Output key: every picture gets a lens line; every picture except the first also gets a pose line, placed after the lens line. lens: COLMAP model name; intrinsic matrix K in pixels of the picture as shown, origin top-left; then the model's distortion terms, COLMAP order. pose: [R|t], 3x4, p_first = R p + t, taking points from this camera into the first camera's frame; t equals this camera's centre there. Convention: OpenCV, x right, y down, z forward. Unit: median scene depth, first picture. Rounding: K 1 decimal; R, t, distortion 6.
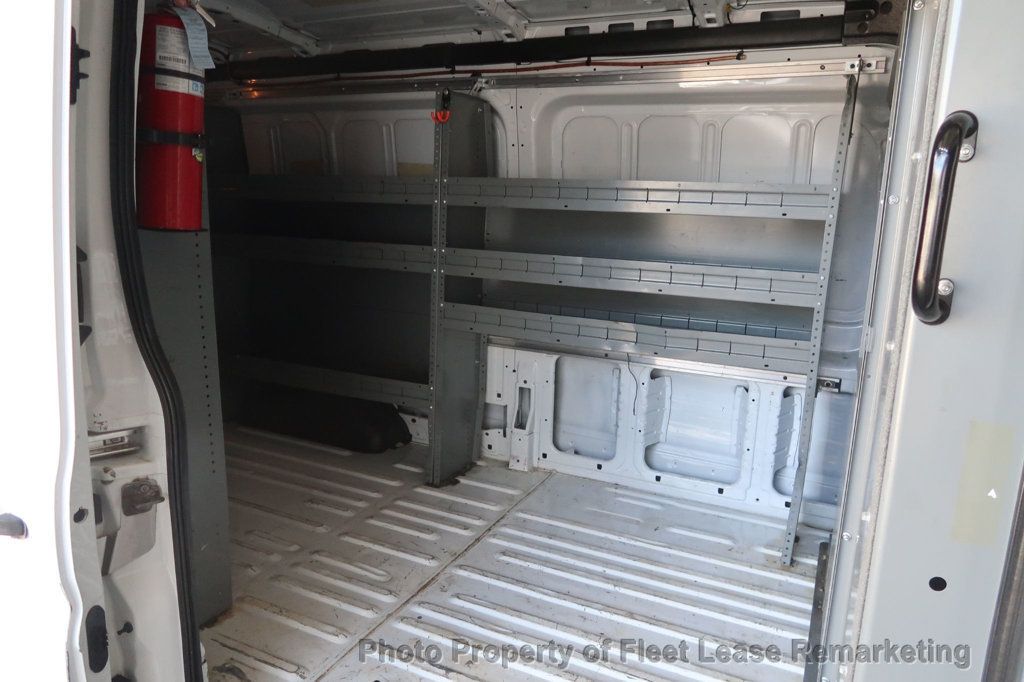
lens RADIAL K [[704.2, 0, 509.0], [0, 704.2, 337.7], [0, 0, 1]] dist [-0.032211, 0.005639]
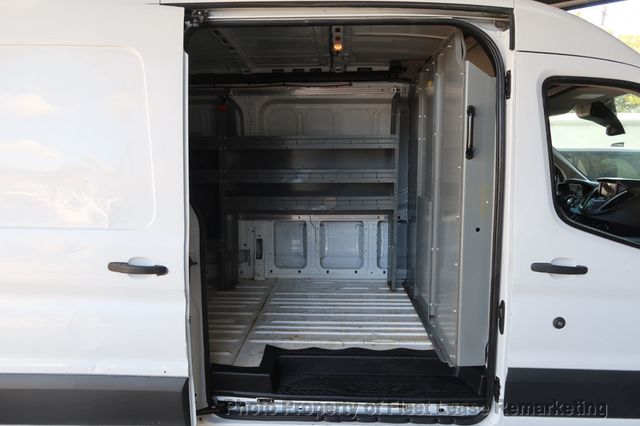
lens RADIAL K [[440.1, 0, 316.6], [0, 440.1, 213.5], [0, 0, 1]] dist [-0.032211, 0.005639]
pose [[0.916120, -0.078670, 0.393109, -0.370026], [0.110770, 0.992057, -0.059613, 0.106750], [-0.385296, 0.098157, 0.917558, -0.278702]]
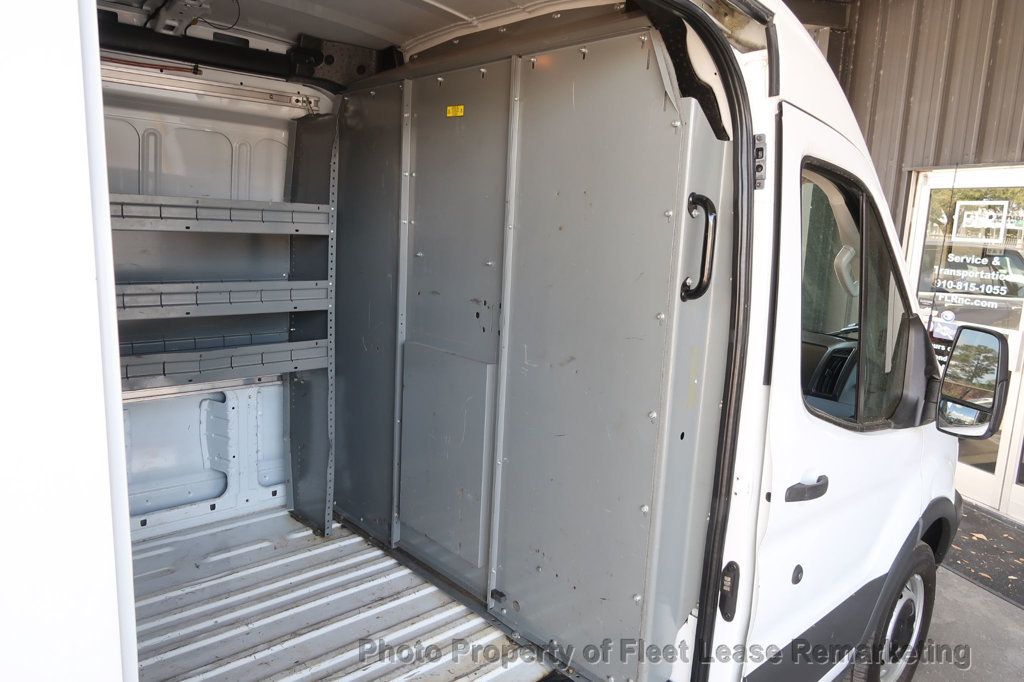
lens RADIAL K [[704.2, 0, 496.7], [0, 704.2, 341.9], [0, 0, 1]] dist [-0.032211, 0.005639]
pose [[0.364876, -0.161769, 0.916895, -0.438750], [0.152040, 0.981924, 0.112738, -0.064179], [-0.918558, 0.098269, 0.382875, 0.239602]]
